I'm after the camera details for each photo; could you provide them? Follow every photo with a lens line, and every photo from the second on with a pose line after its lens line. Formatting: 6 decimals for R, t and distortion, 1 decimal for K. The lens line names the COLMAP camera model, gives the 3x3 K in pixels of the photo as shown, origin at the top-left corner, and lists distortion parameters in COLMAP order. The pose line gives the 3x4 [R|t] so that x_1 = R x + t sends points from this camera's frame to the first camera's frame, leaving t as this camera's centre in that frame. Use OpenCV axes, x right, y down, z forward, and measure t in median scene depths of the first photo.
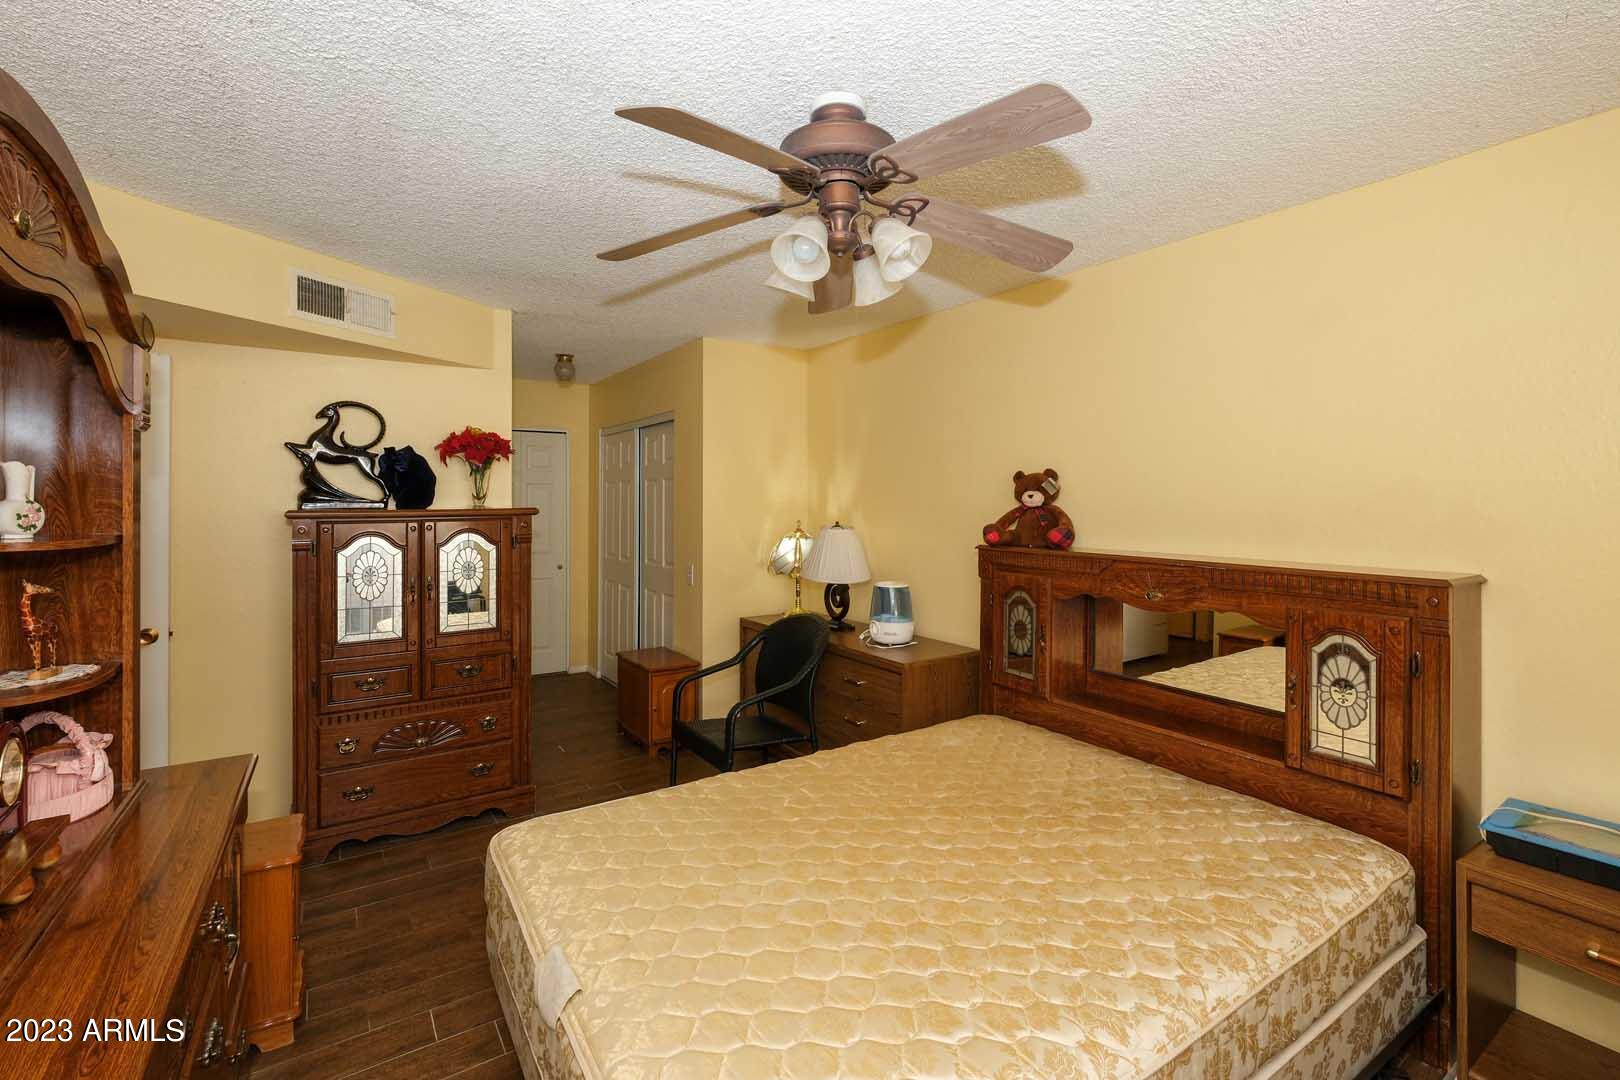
lens RADIAL K [[712.1, 0, 812.9], [0, 712.1, 512.5], [0, 0, 1]] dist [-0.000628, -0.000198]
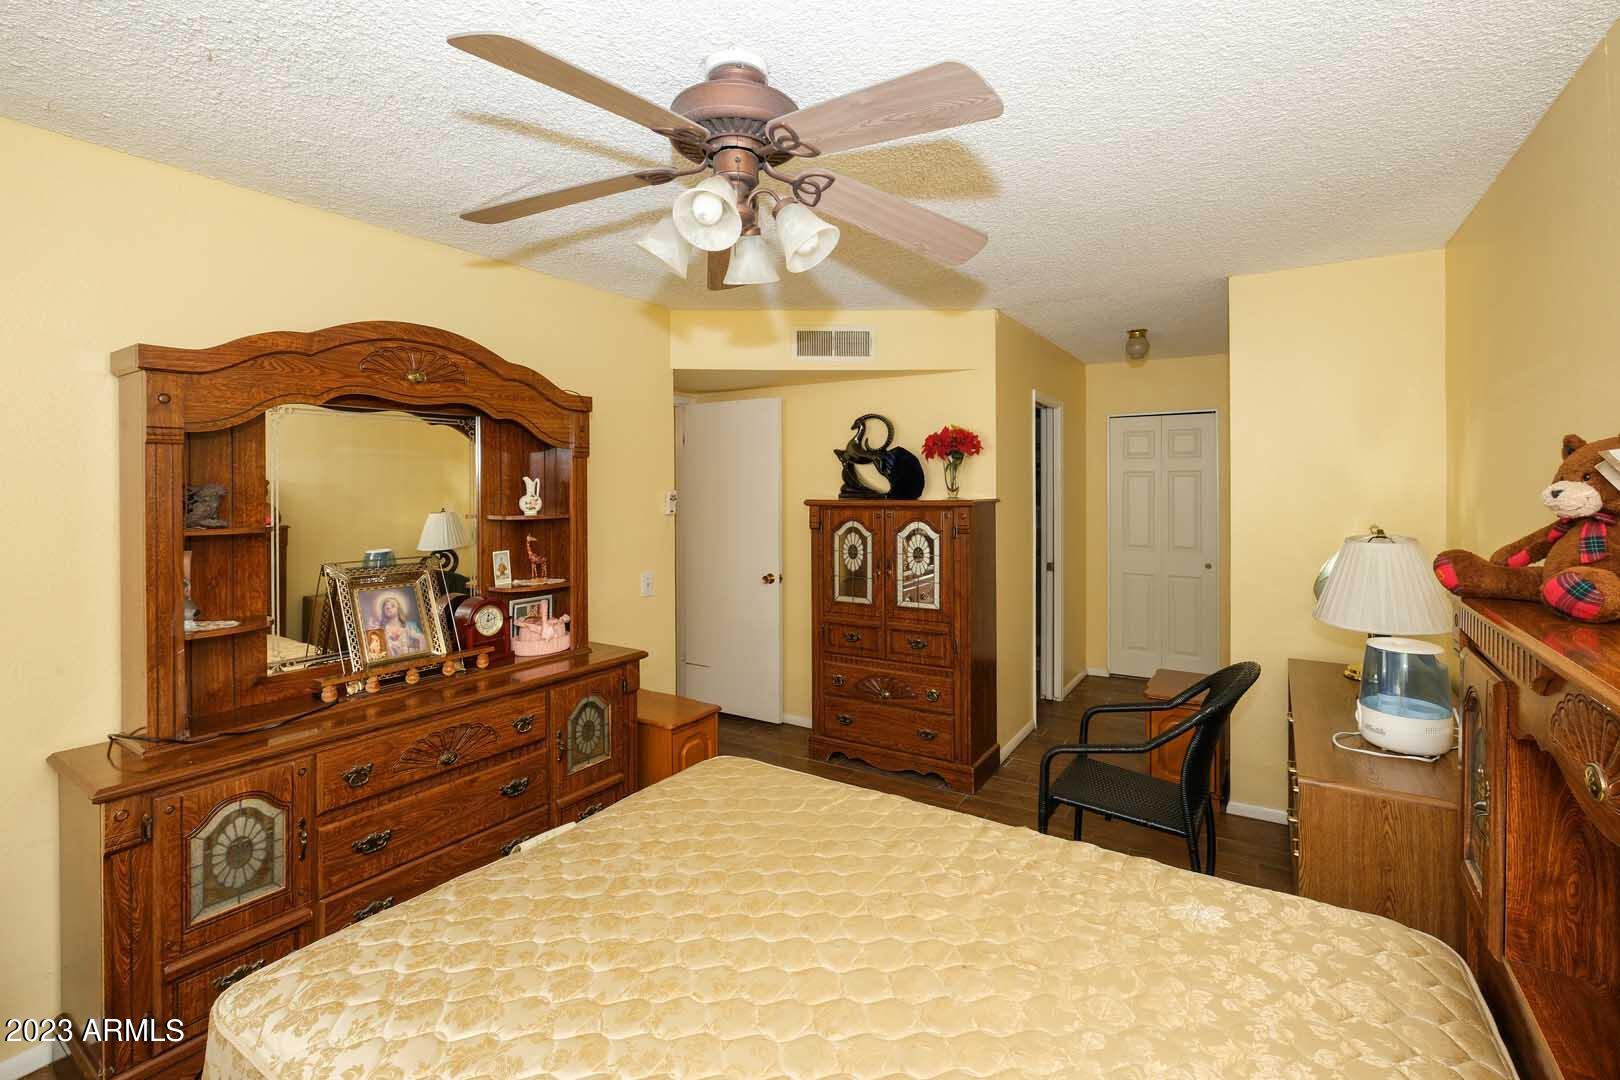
lens RADIAL K [[712.1, 0, 812.9], [0, 712.1, 512.5], [0, 0, 1]] dist [-0.000628, -0.000198]
pose [[0.394237, 0.029127, -0.918547, 0.484461], [-0.012612, 0.999575, 0.026284, -0.013119], [0.918922, 0.001223, 0.394436, 0.402224]]
